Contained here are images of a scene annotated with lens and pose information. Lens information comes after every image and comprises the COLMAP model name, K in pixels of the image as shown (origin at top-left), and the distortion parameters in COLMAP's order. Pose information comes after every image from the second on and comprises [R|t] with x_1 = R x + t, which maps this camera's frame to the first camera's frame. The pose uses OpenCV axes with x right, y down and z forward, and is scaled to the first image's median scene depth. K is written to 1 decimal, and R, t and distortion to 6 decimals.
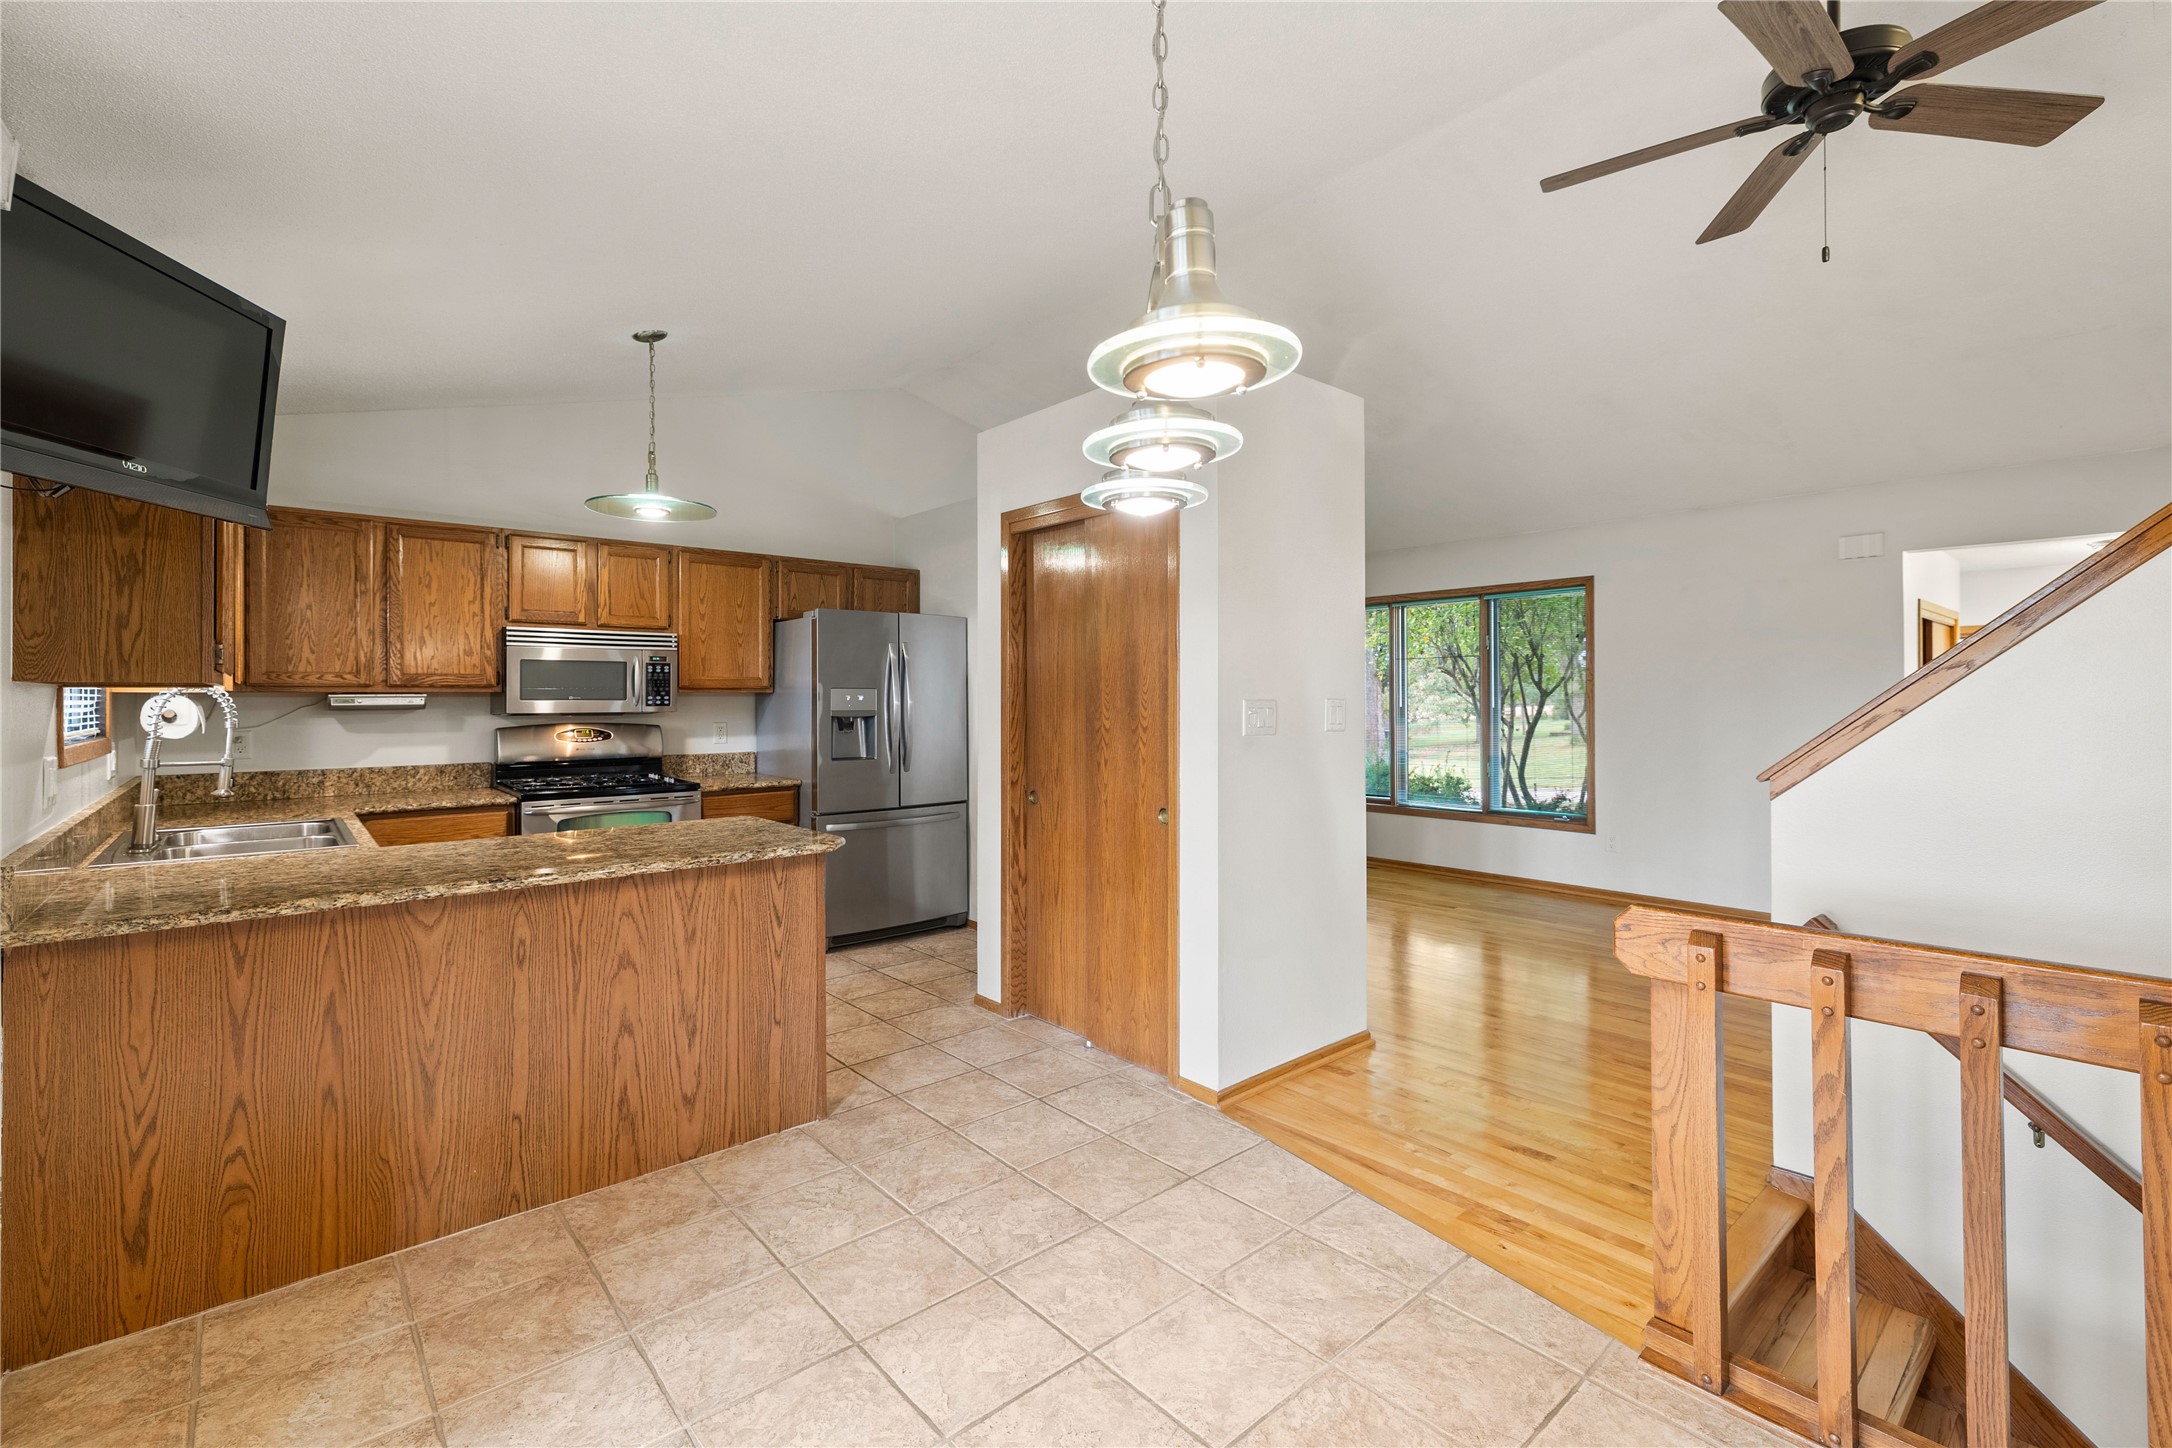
lens RADIAL K [[941.9, 0, 1072.1], [0, 941.9, 695.0], [0, 0, 1]] dist [0.001093, 0.000144]
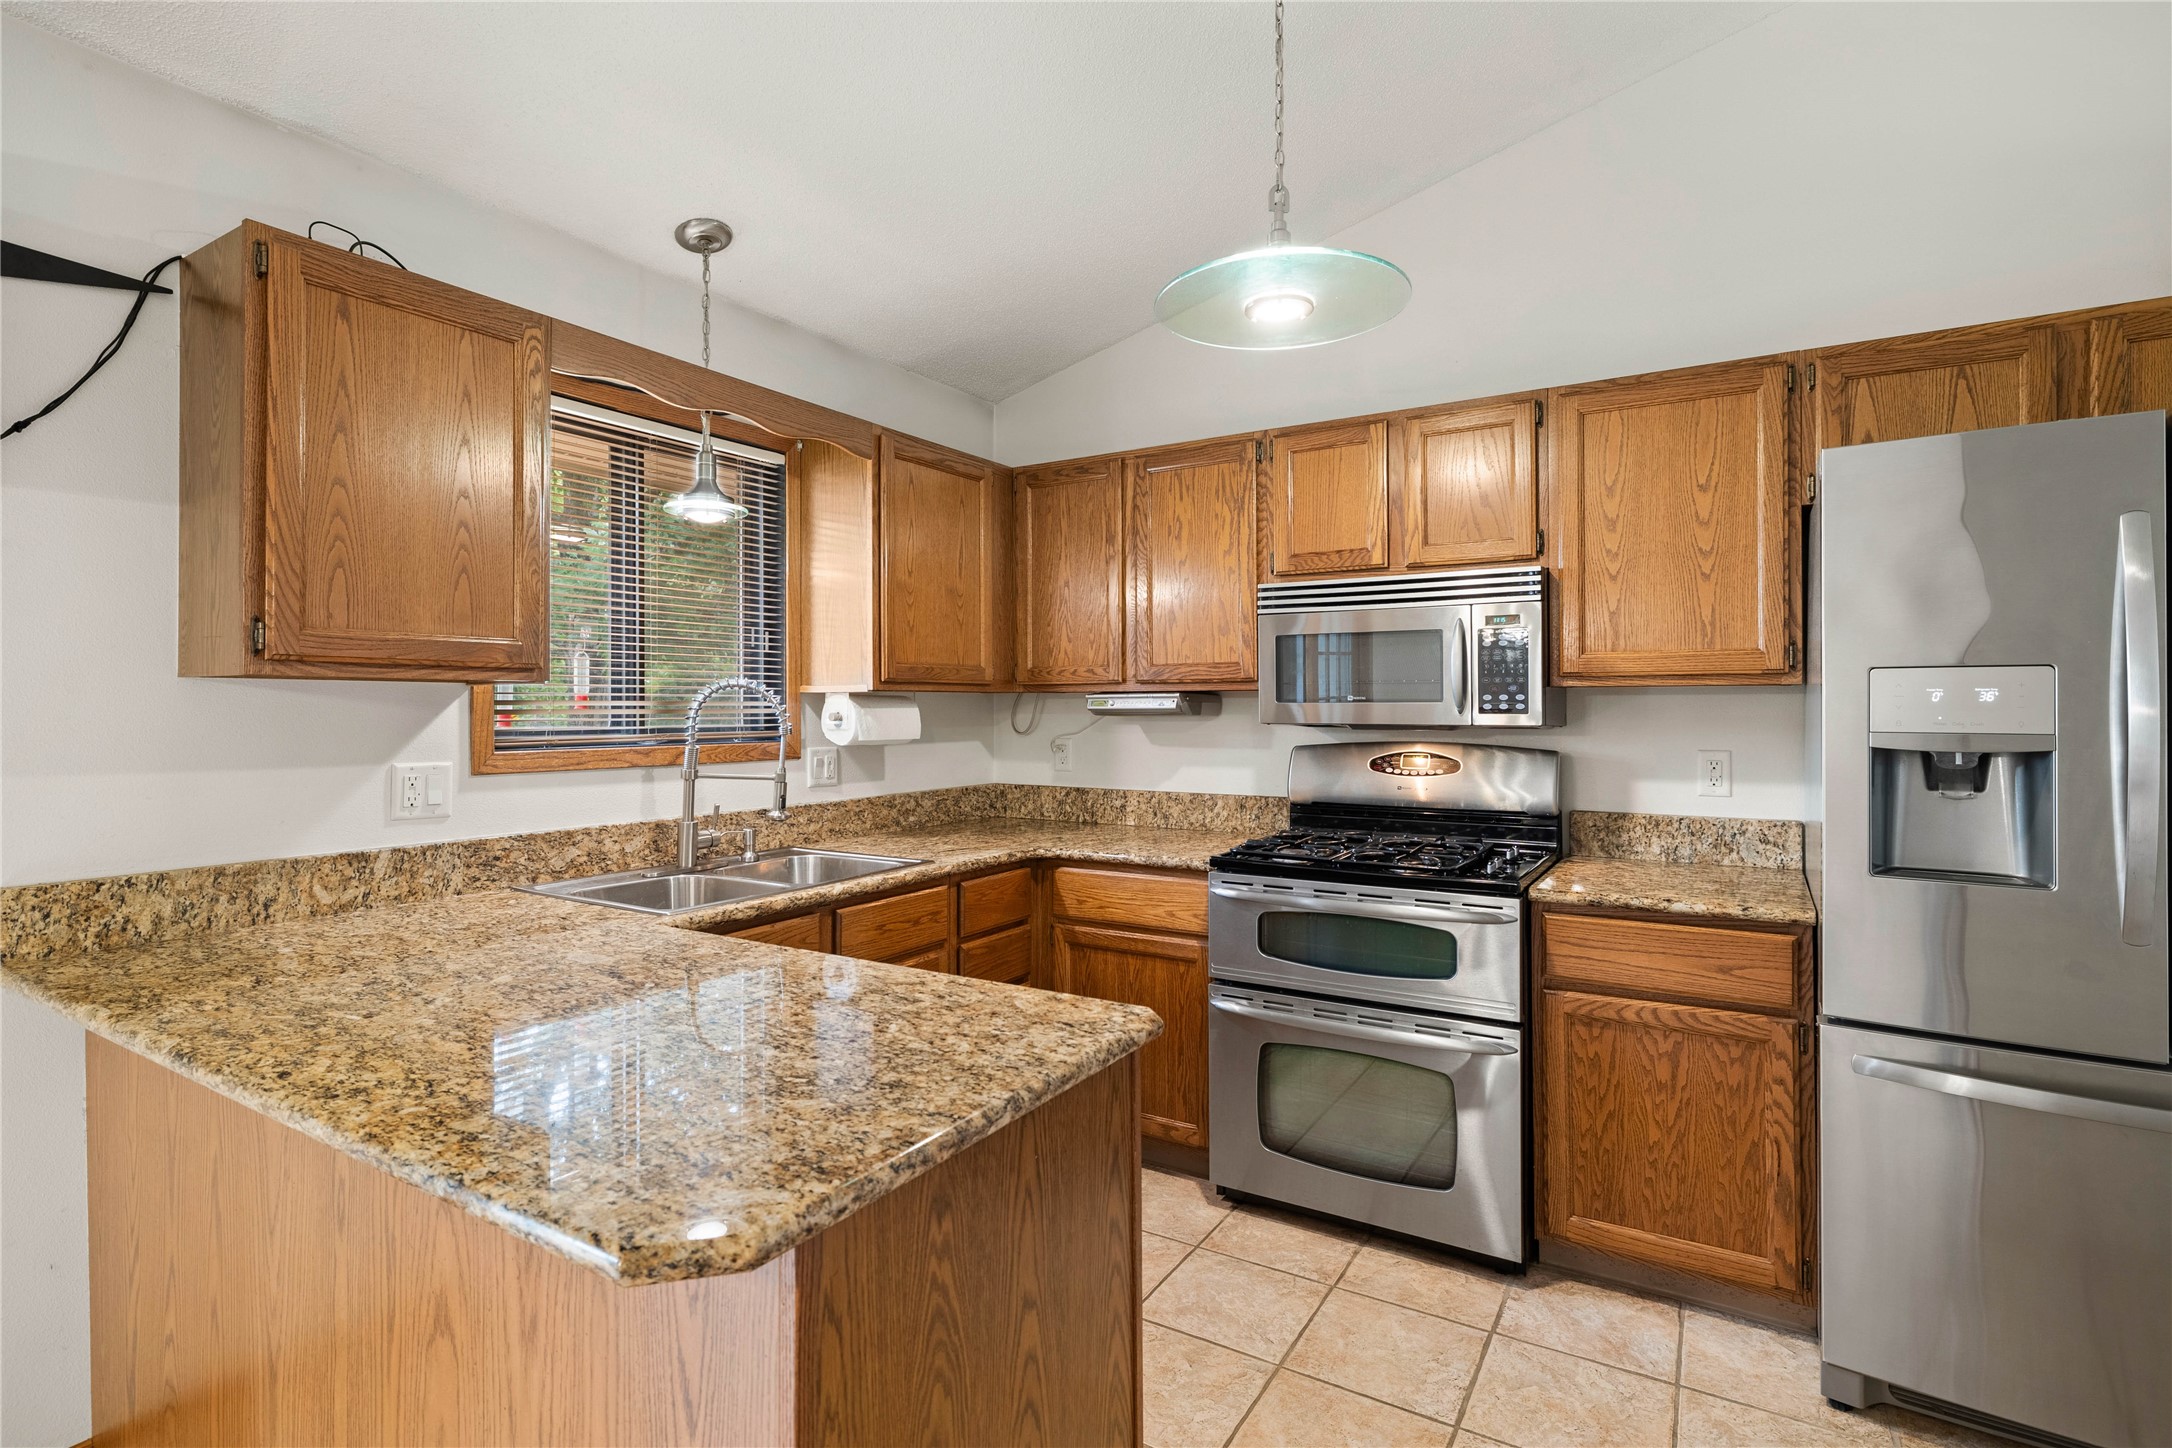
lens RADIAL K [[1061.0, 0, 1086.1], [0, 1061.0, 699.7], [0, 0, 1]] dist [-0.001721, 0.000124]
pose [[0.298163, -0.002804, -0.954511, 0.058728], [0.003628, 0.999992, -0.001804, 0.007393], [0.954508, -0.002925, 0.298171, 1.030099]]
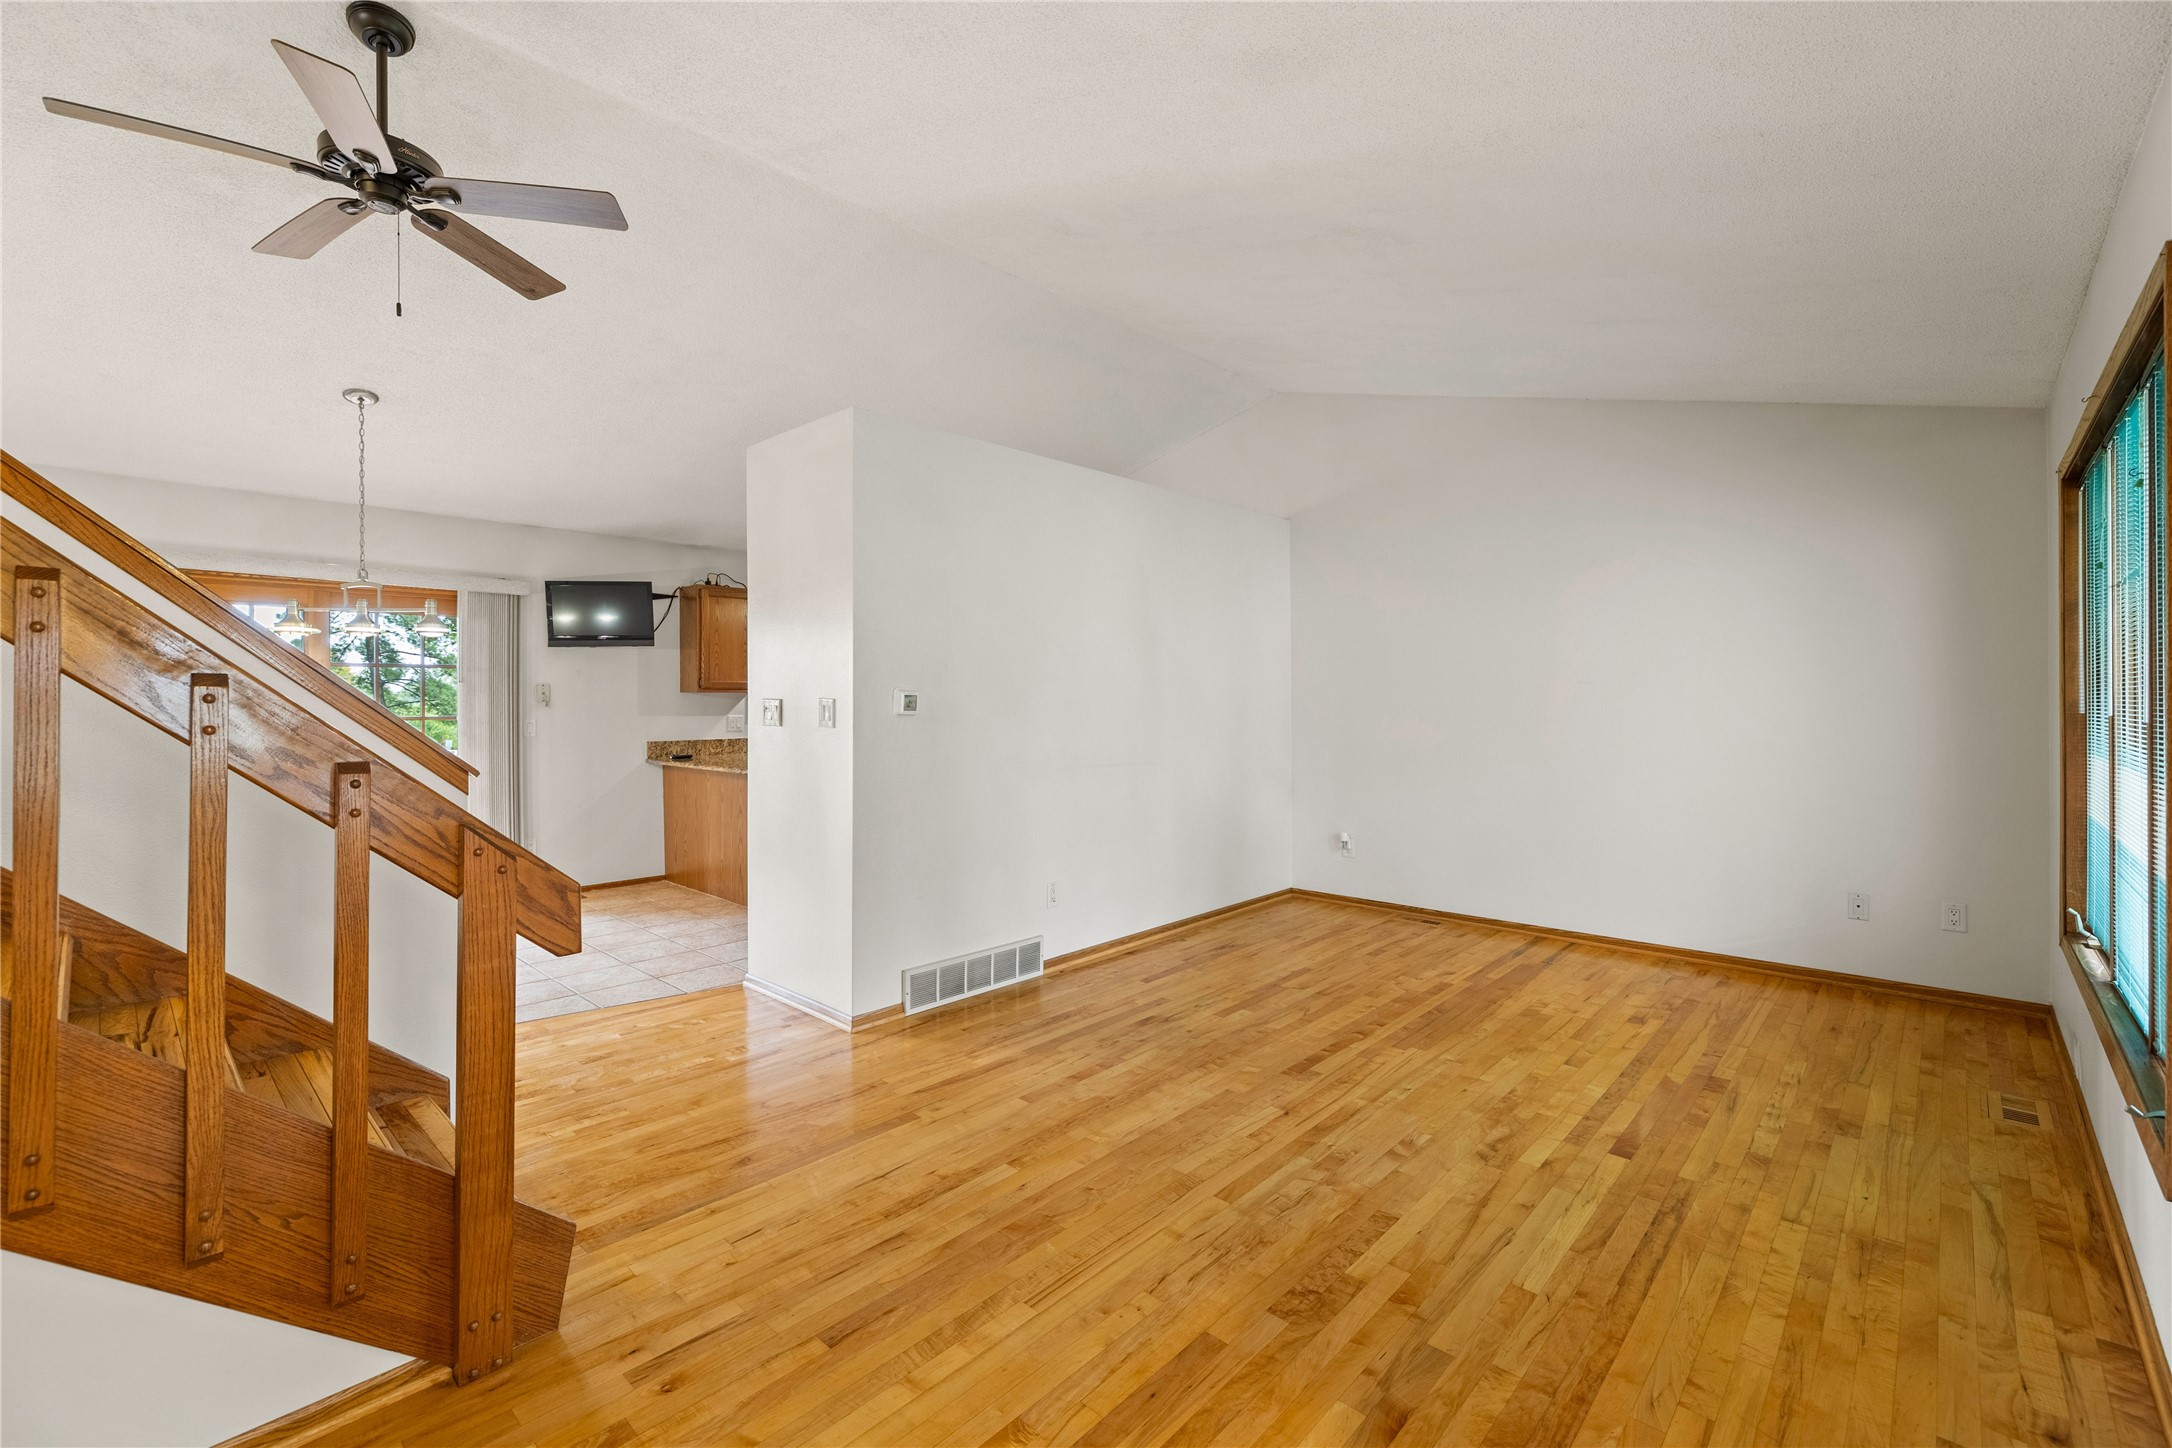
lens RADIAL K [[928.1, 0, 1076.1], [0, 928.1, 698.9], [0, 0, 1]] dist [0.000514, -0.000468]
pose [[0.097886, 0.002890, -0.995193, 1.701425], [0.008566, 0.999956, 0.003746, 0.005814], [0.995161, -0.008891, 0.097857, 1.453536]]
